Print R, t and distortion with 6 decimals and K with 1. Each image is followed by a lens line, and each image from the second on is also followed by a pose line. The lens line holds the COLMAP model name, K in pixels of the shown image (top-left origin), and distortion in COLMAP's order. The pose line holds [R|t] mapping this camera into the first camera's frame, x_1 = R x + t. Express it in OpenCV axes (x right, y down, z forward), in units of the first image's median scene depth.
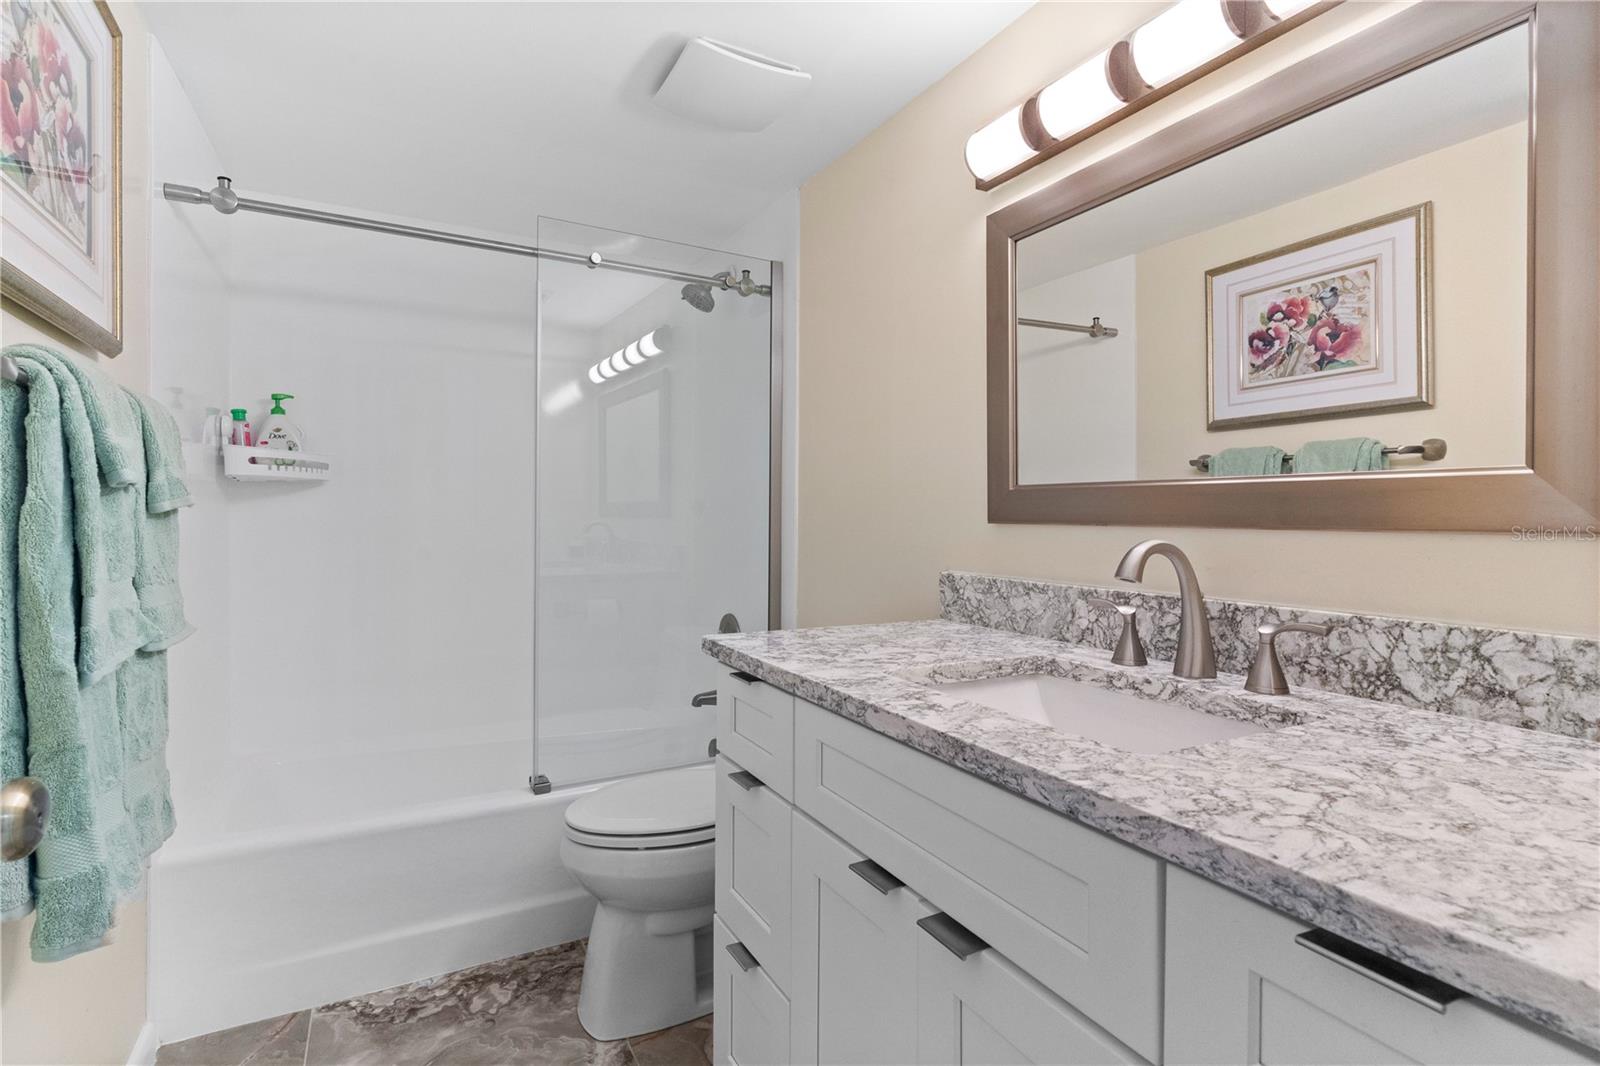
lens RADIAL K [[773.2, 0, 802.8], [0, 773.2, 528.0], [0, 0, 1]] dist [0.001109, 0.000105]
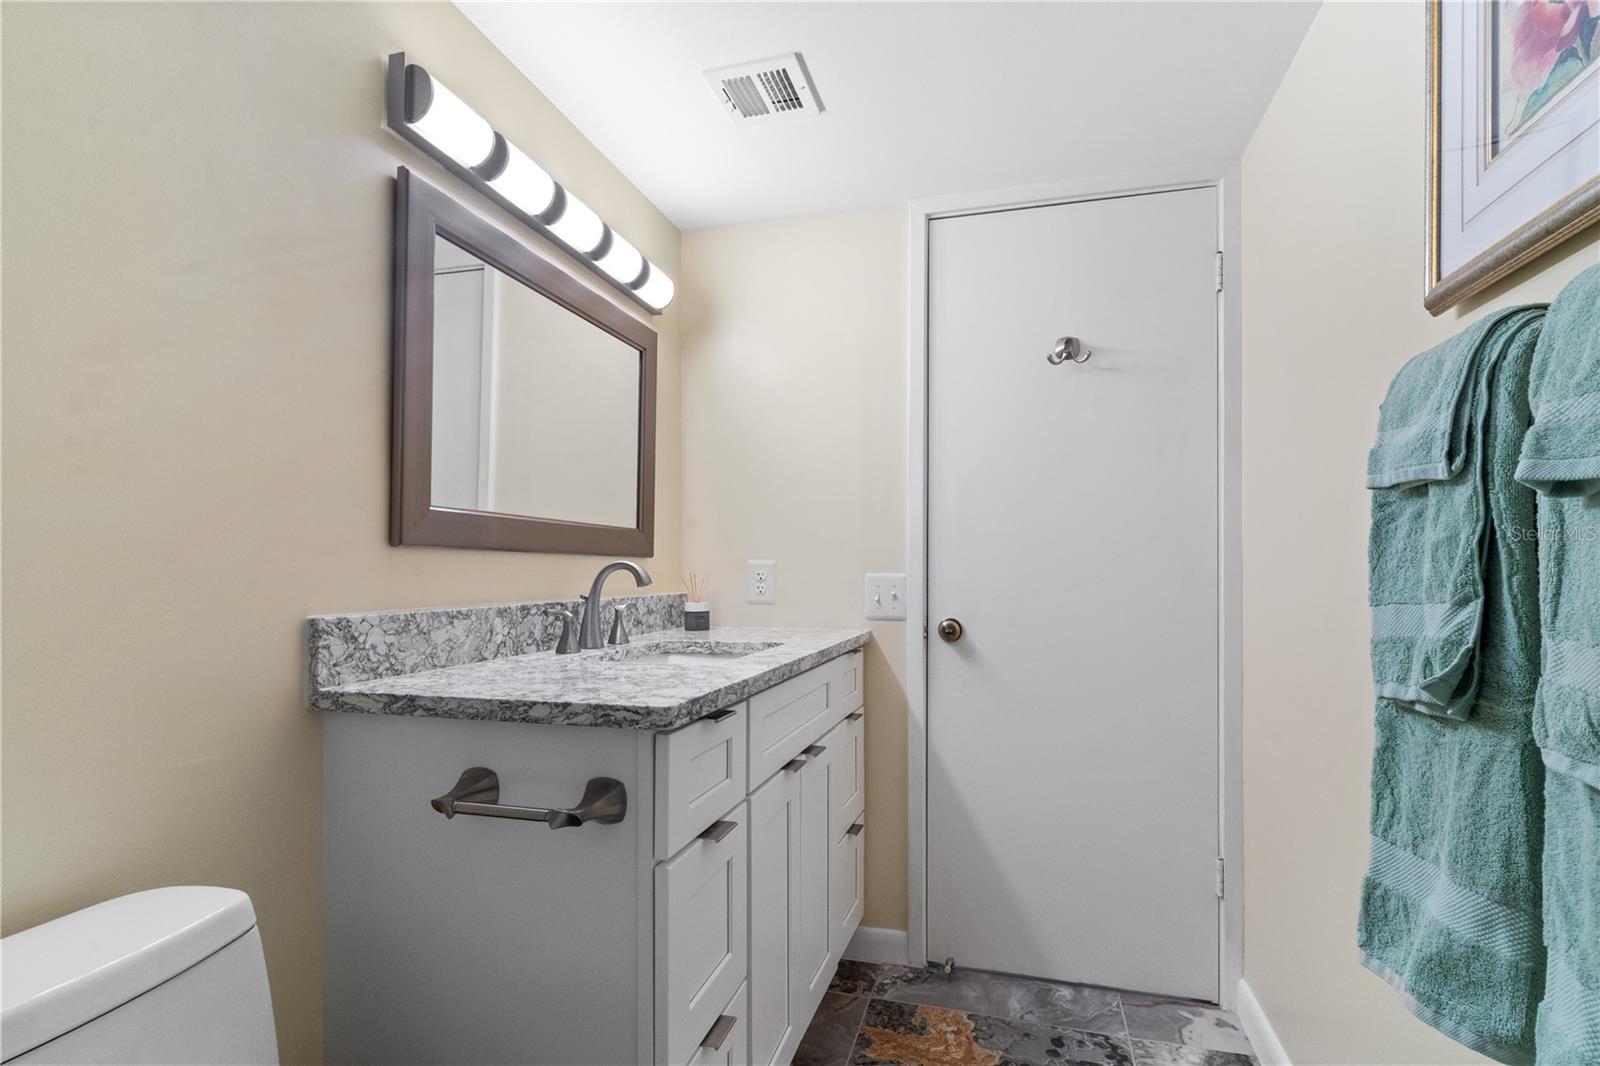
lens RADIAL K [[773.2, 0, 802.7], [0, 773.2, 544.9], [0, 0, 1]] dist [0.001109, 0.000105]
pose [[-0.717815, 0.012221, 0.696127, -0.711037], [0.000646, 0.999857, -0.016887, 0.006296], [-0.696234, -0.011672, -0.717720, 1.446693]]
